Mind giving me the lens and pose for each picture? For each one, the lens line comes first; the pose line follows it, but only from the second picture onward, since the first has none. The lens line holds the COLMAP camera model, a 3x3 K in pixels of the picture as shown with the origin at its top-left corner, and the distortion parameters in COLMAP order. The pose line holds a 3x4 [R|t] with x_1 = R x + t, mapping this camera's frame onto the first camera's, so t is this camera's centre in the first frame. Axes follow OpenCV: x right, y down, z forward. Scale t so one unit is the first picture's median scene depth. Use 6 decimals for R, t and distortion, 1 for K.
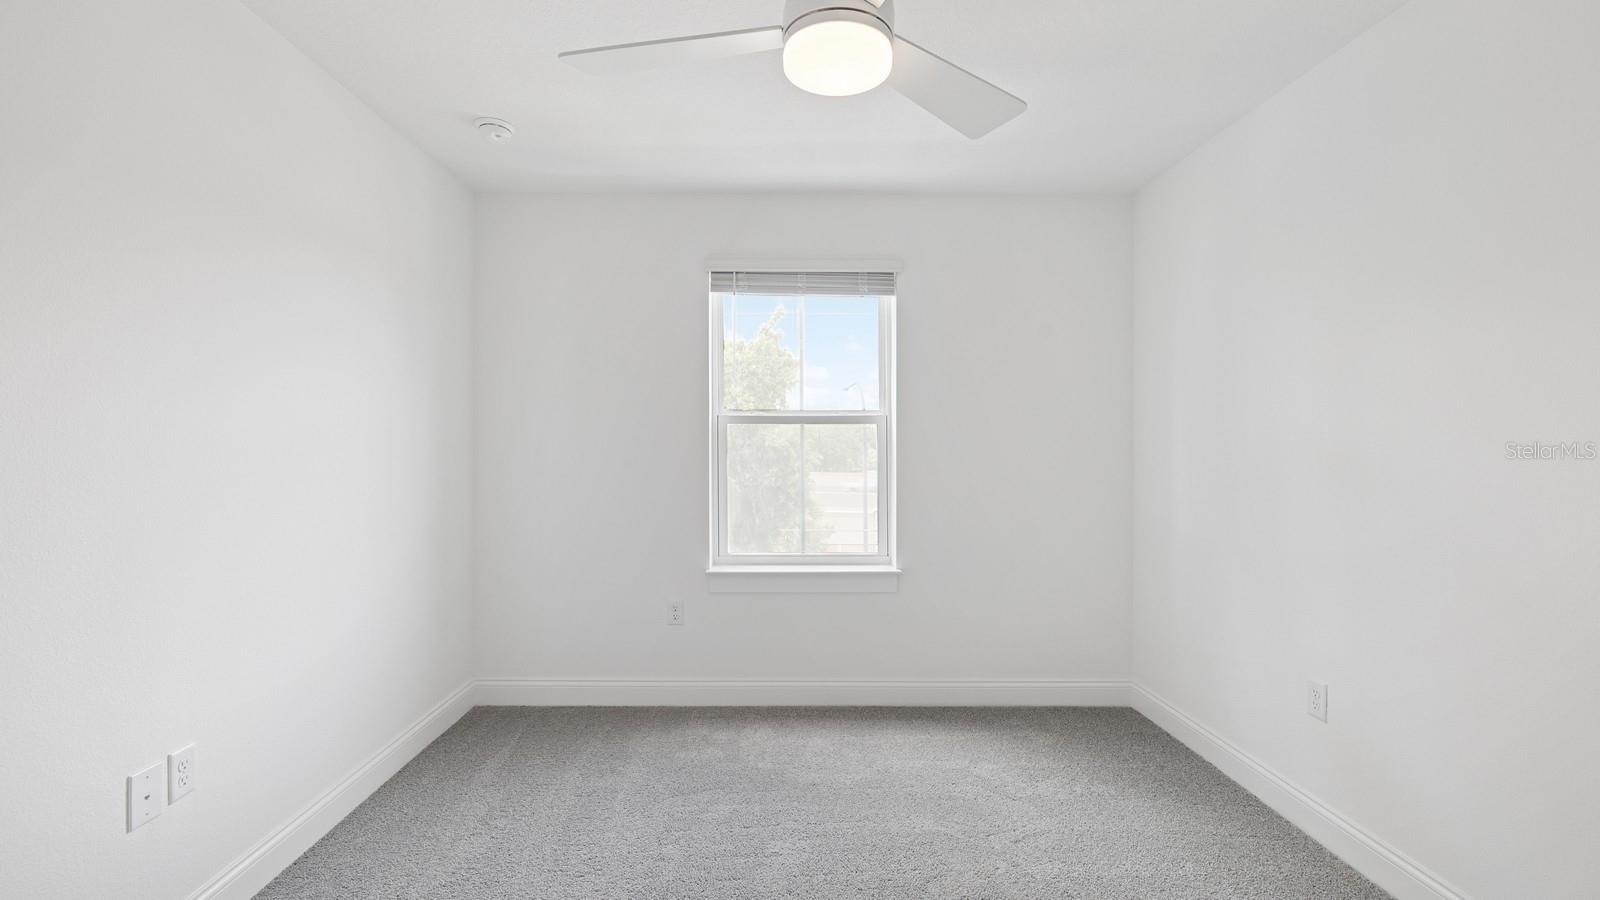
lens RADIAL K [[670.1, 0, 823.9], [0, 670.1, 448.8], [0, 0, 1]] dist [0.024365, -0.000248]
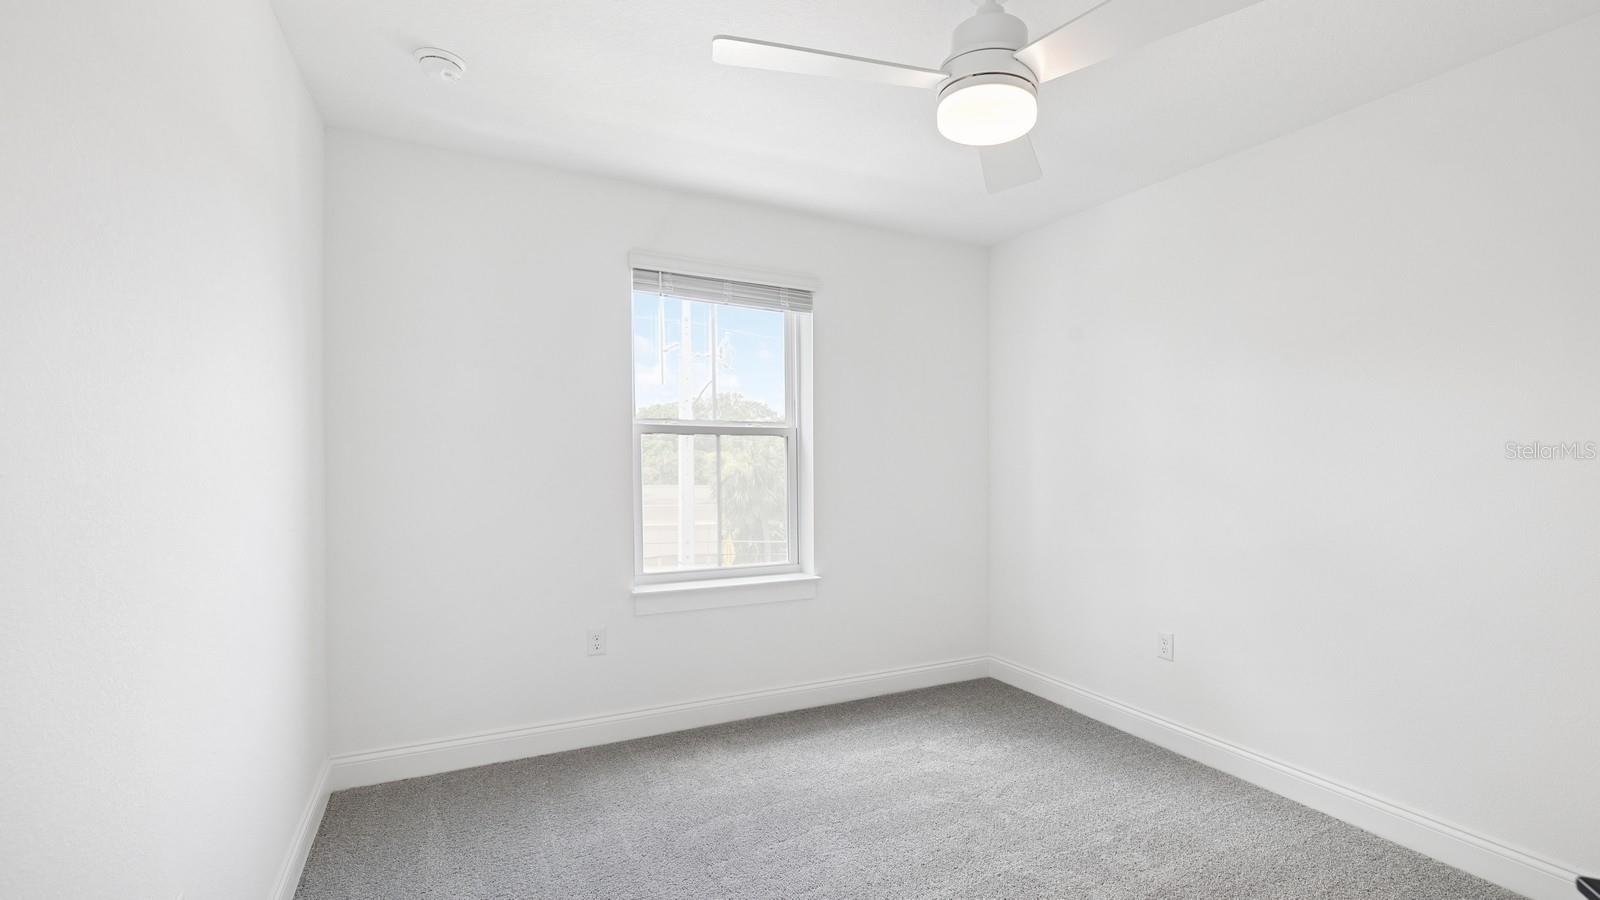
lens RADIAL K [[670.1, 0, 815.3], [0, 670.1, 465.4], [0, 0, 1]] dist [0.024365, -0.000248]
pose [[0.905799, -0.002863, 0.423698, -0.333748], [0.001515, 0.999993, 0.003518, 0.003956], [-0.423705, -0.002545, 0.905797, 0.056808]]
